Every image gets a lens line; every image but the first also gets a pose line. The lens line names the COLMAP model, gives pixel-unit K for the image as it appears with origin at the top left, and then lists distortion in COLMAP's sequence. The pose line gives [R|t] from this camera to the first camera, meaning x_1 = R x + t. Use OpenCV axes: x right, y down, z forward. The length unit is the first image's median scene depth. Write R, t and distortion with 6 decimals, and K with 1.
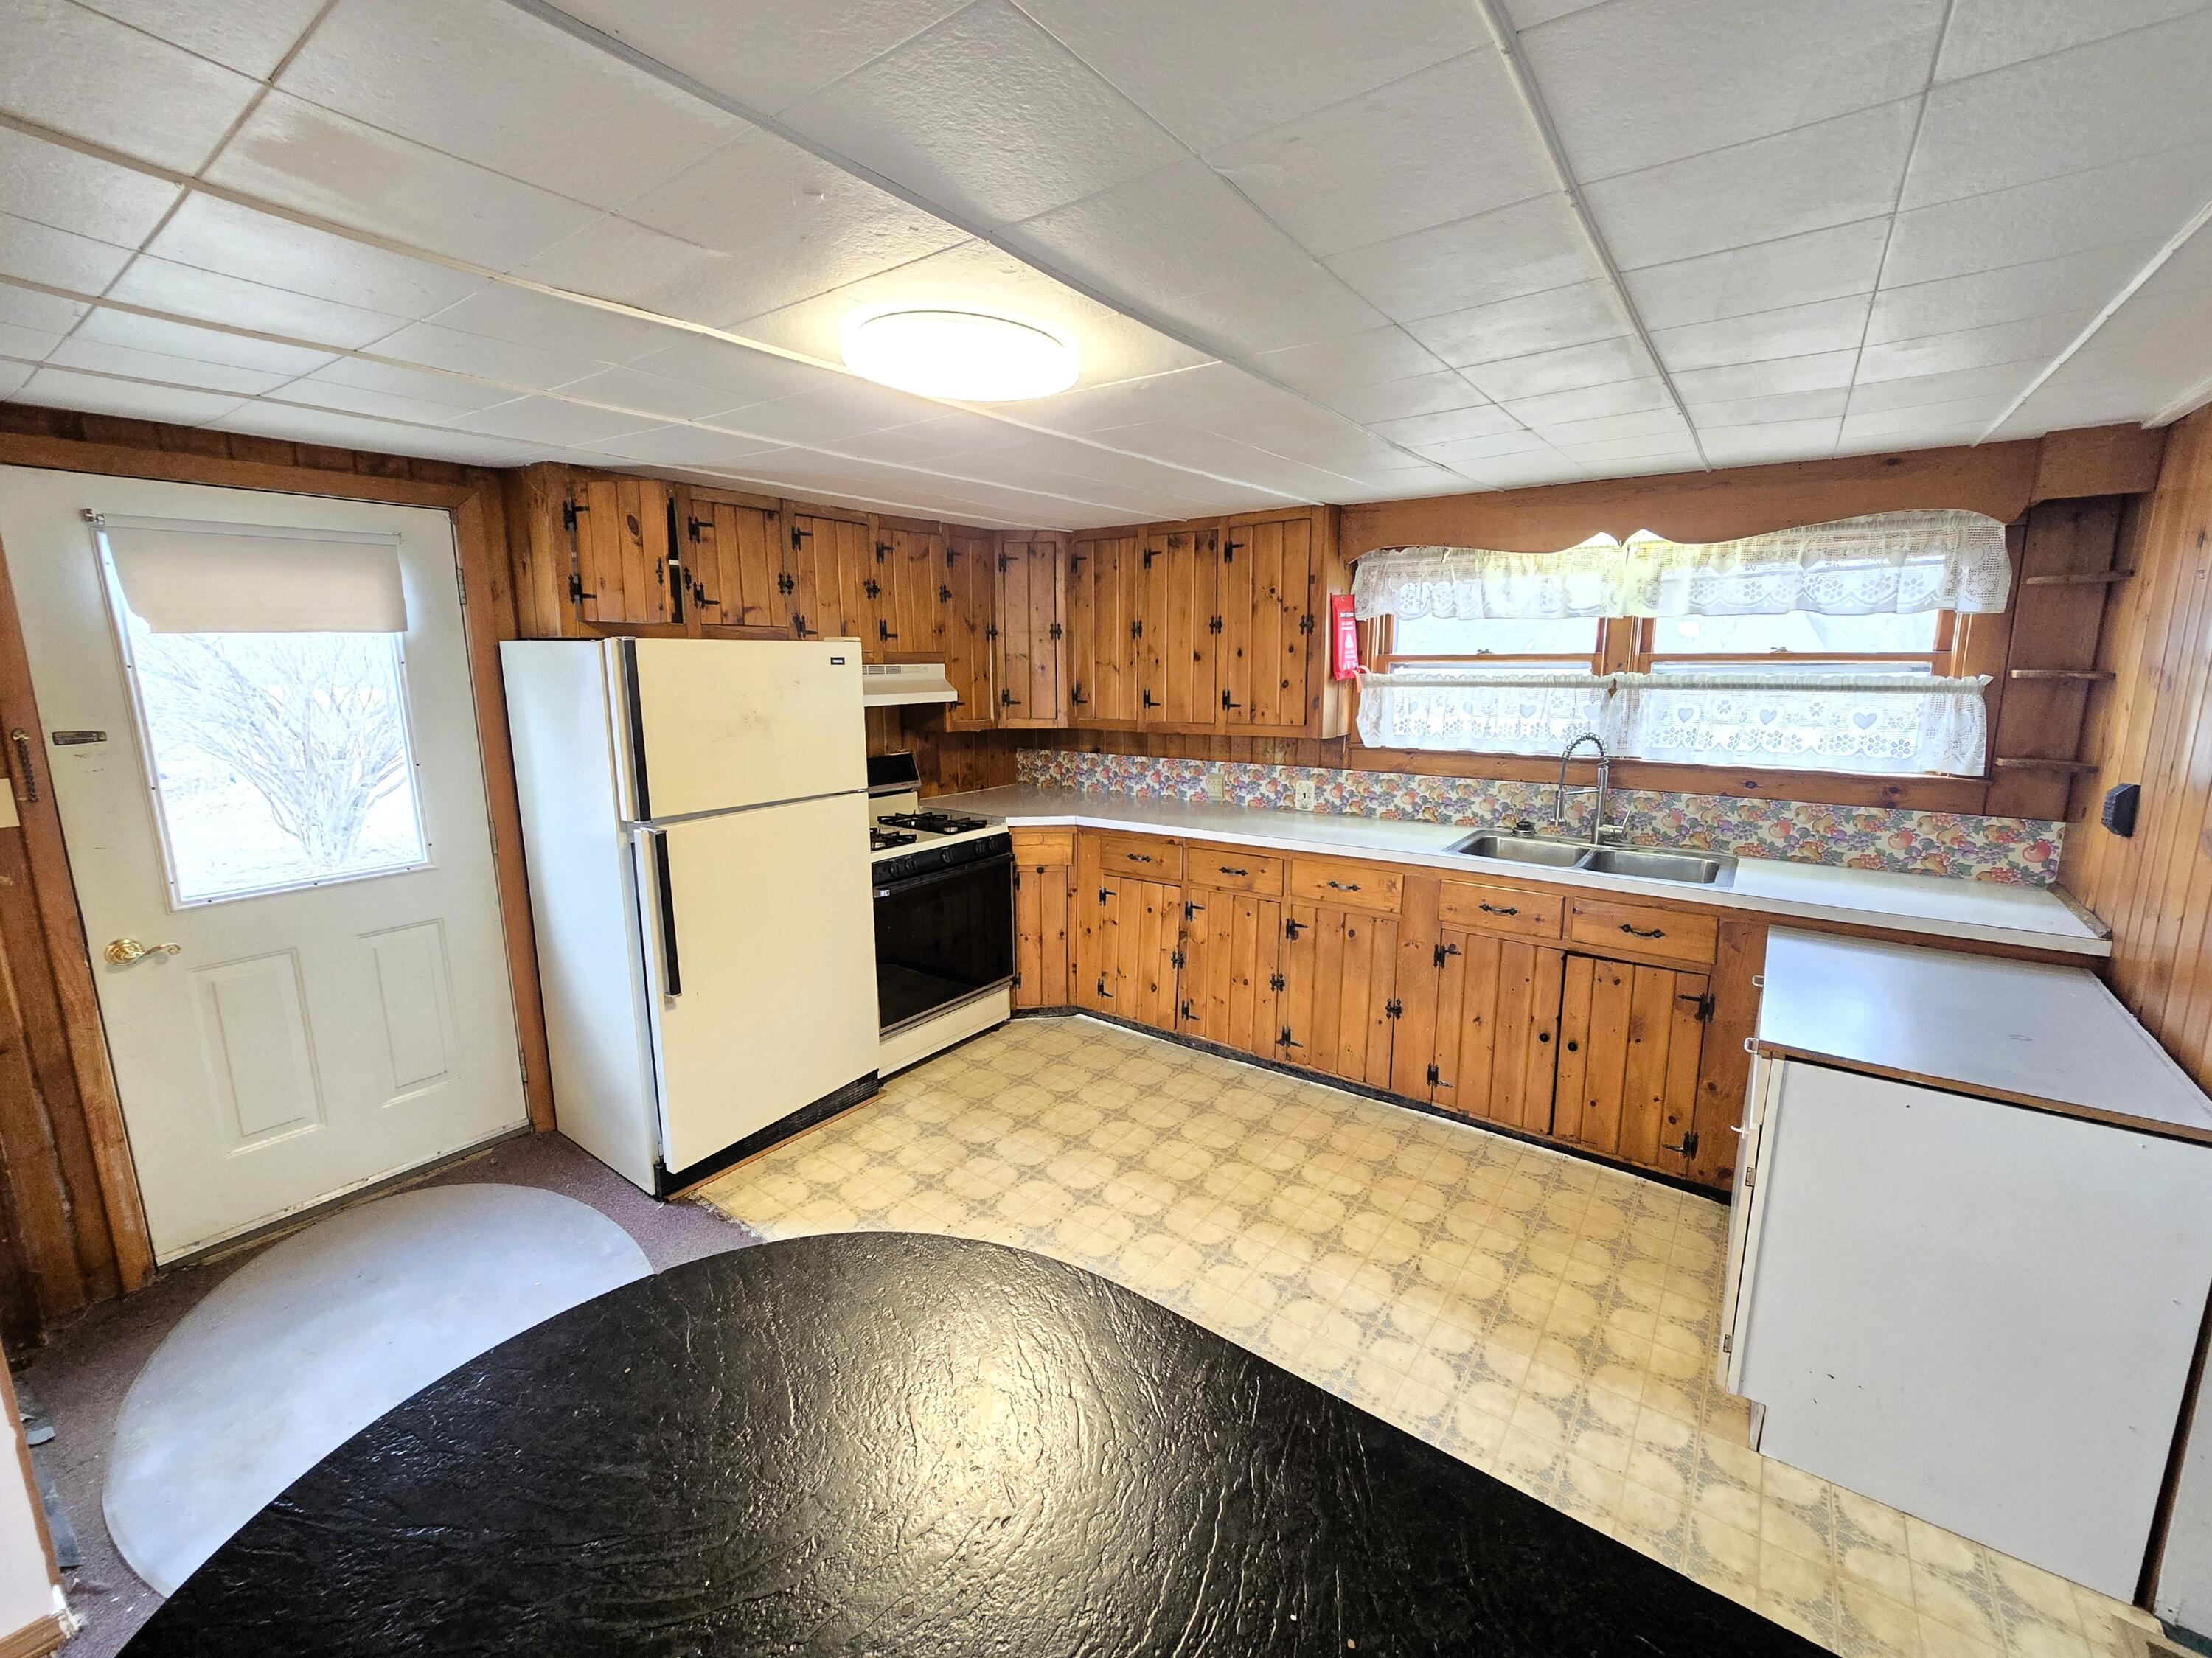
lens RADIAL K [[912.2, 0, 1119.0], [0, 912.2, 822.5], [0, 0, 1]] dist [-0.007807, -0.000381]
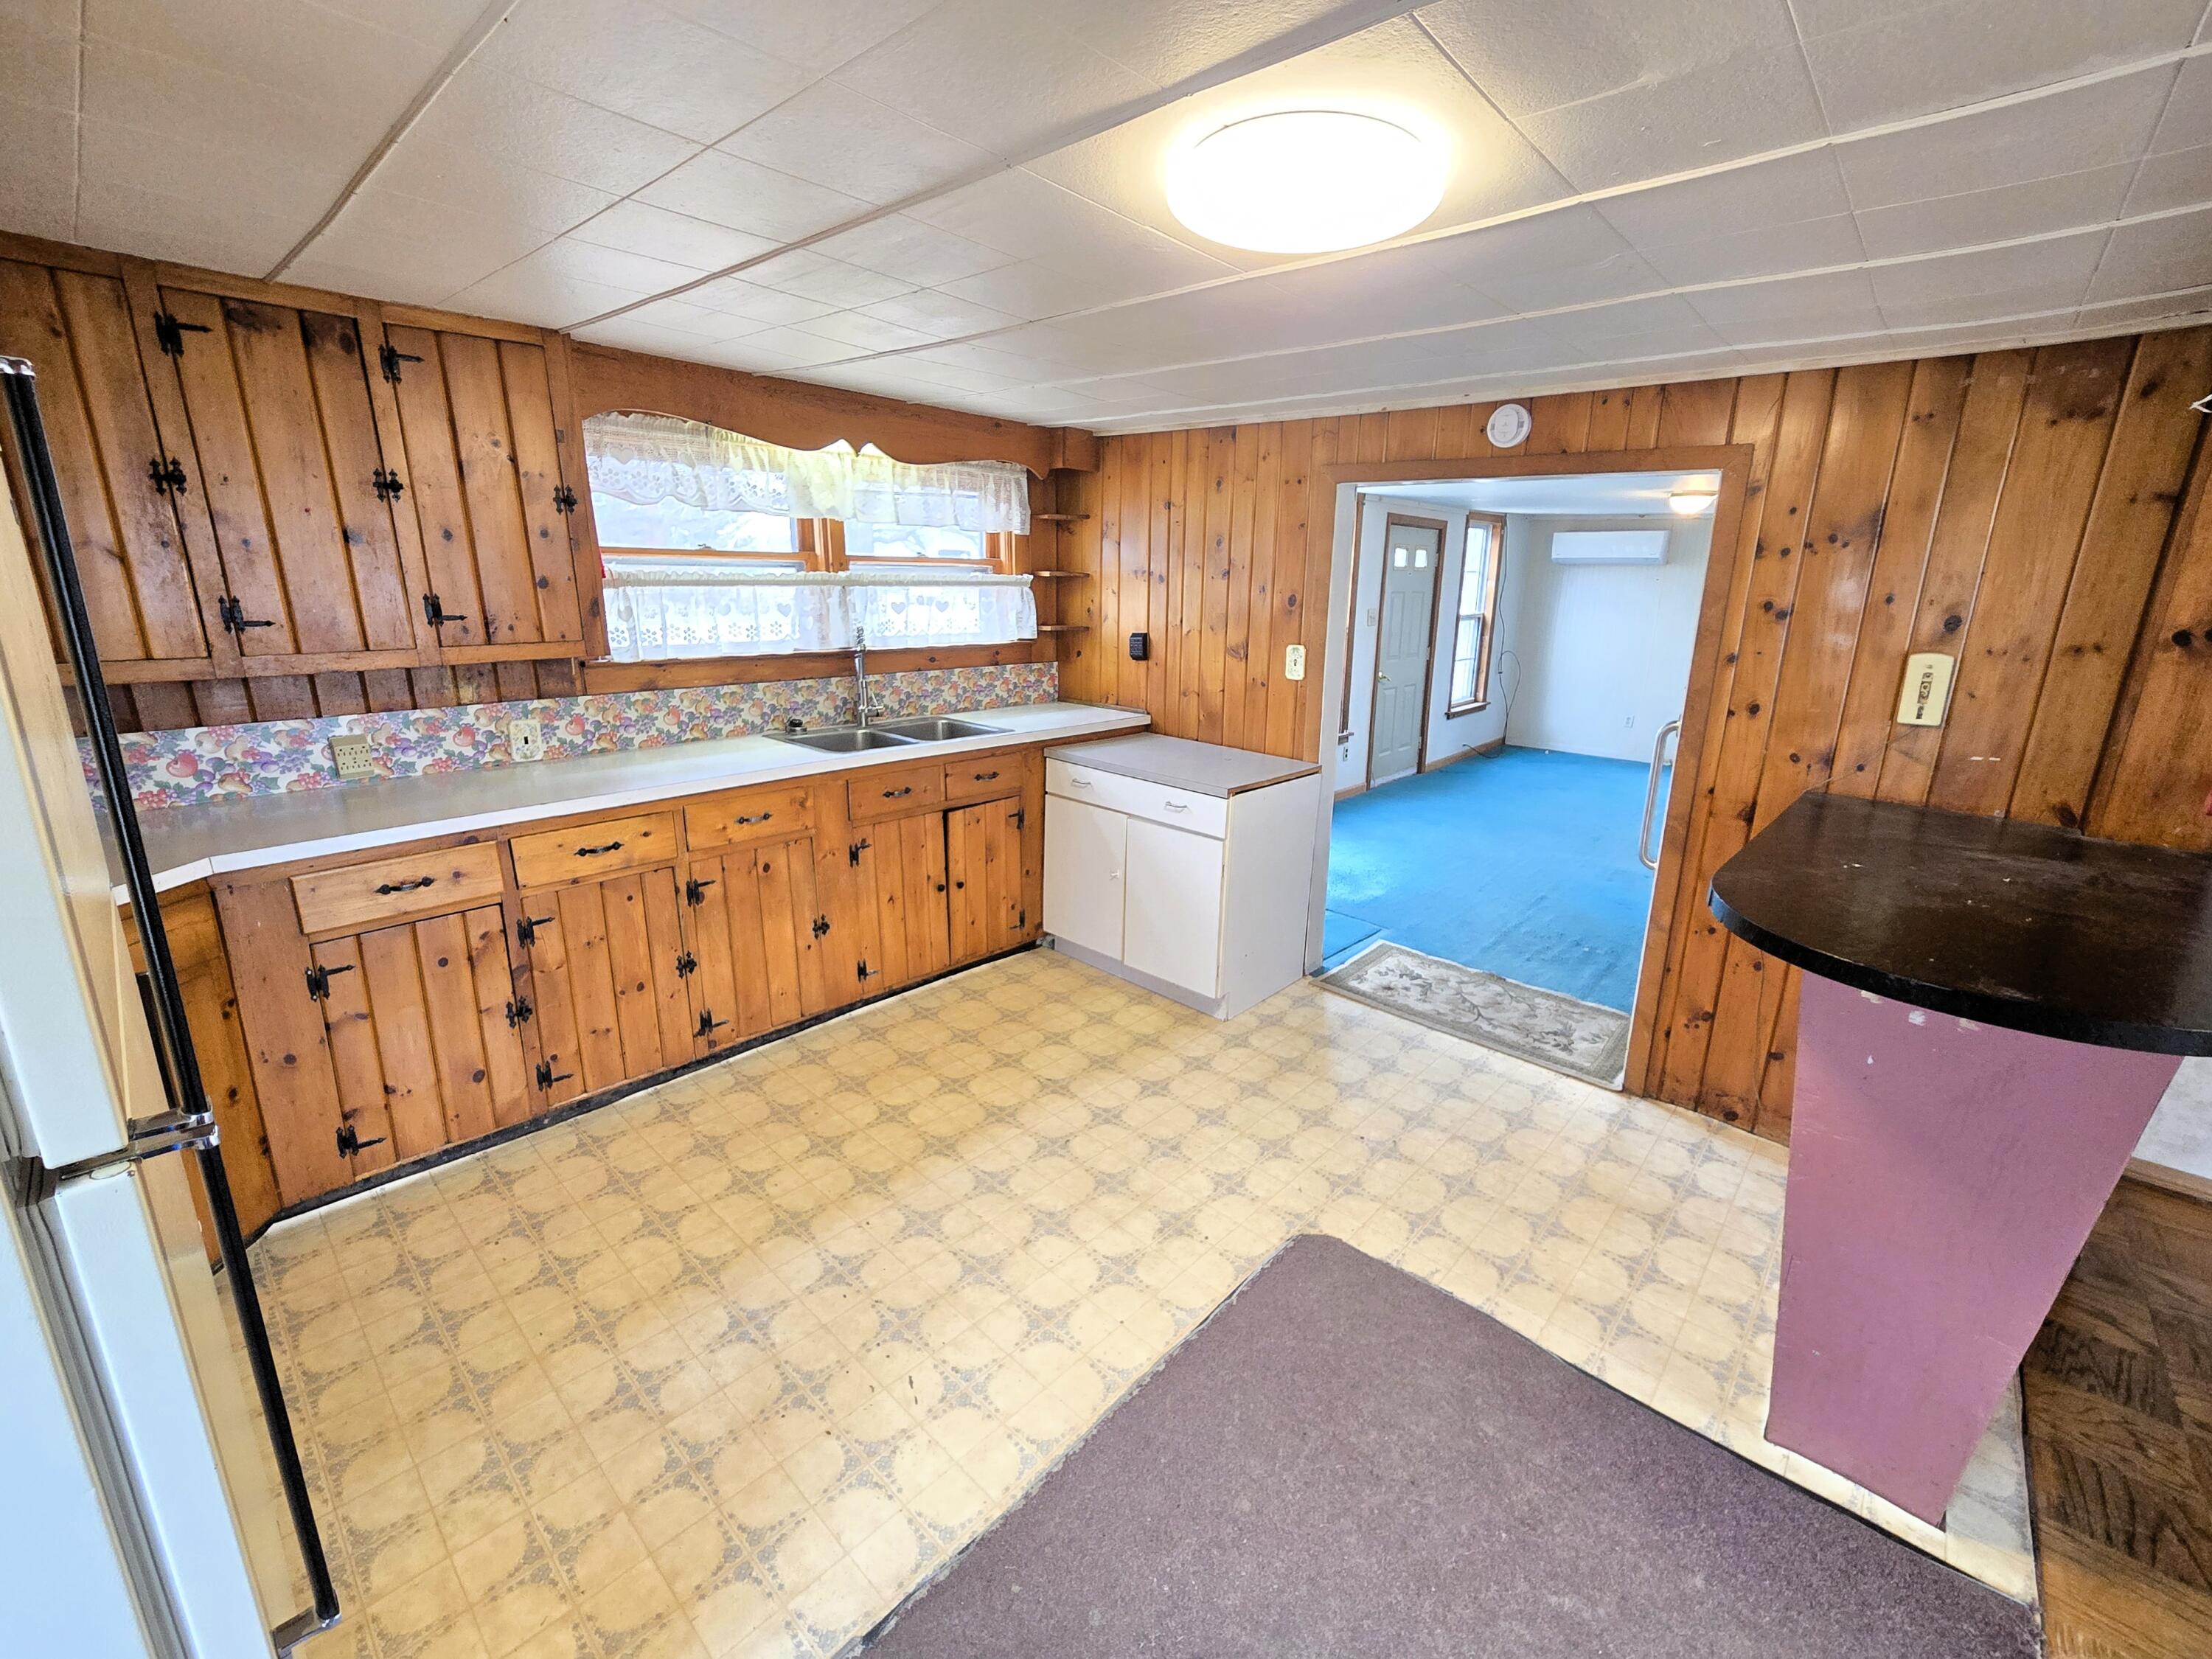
lens RADIAL K [[912.3, 0, 1119.0], [0, 912.3, 823.0], [0, 0, 1]] dist [-0.007807, -0.000381]
pose [[0.108844, -0.253370, 0.961227, -0.530300], [0.155891, 0.959358, 0.235225, -0.073373], [-0.981759, 0.124244, 0.143918, 0.508684]]
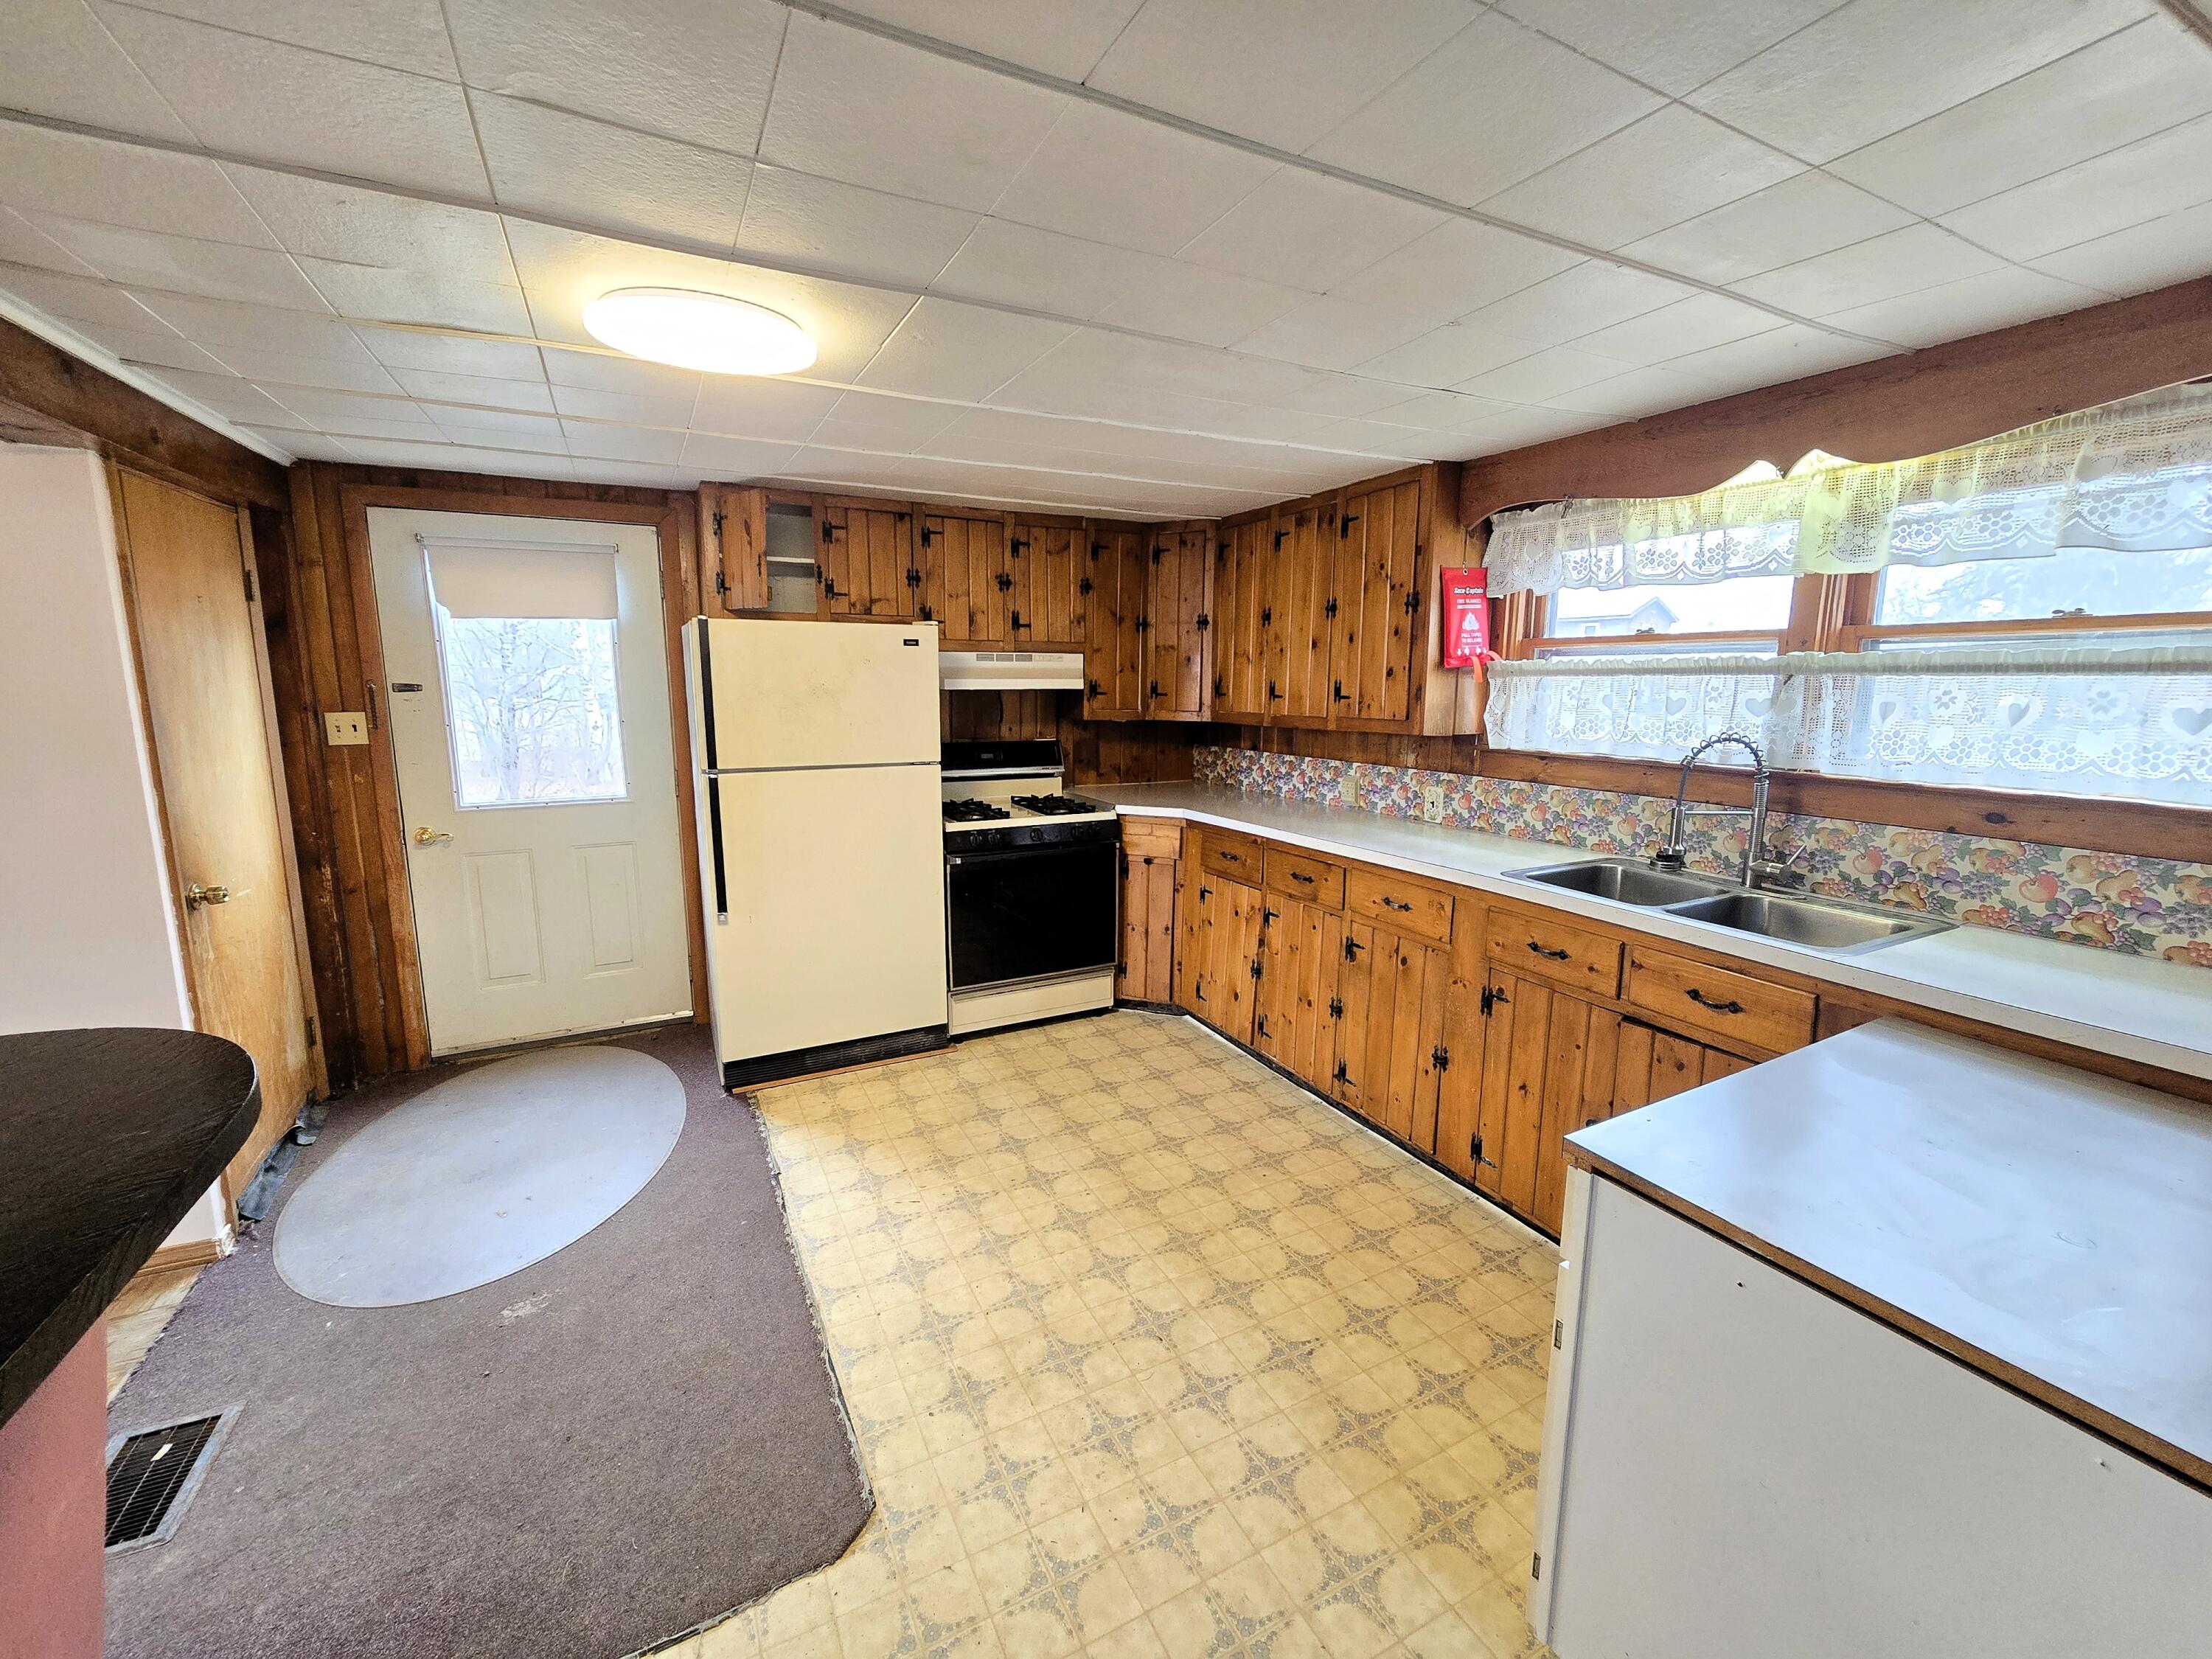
lens RADIAL K [[905.0, 0, 1118.1], [0, 905.0, 824.3], [0, 0, 1]] dist [-0.008895, -0.000383]
pose [[0.895255, 0.079246, -0.438451, 0.361752], [-0.087557, 0.996159, 0.001270, 0.016134], [0.436867, 0.037253, 0.898754, 0.119076]]
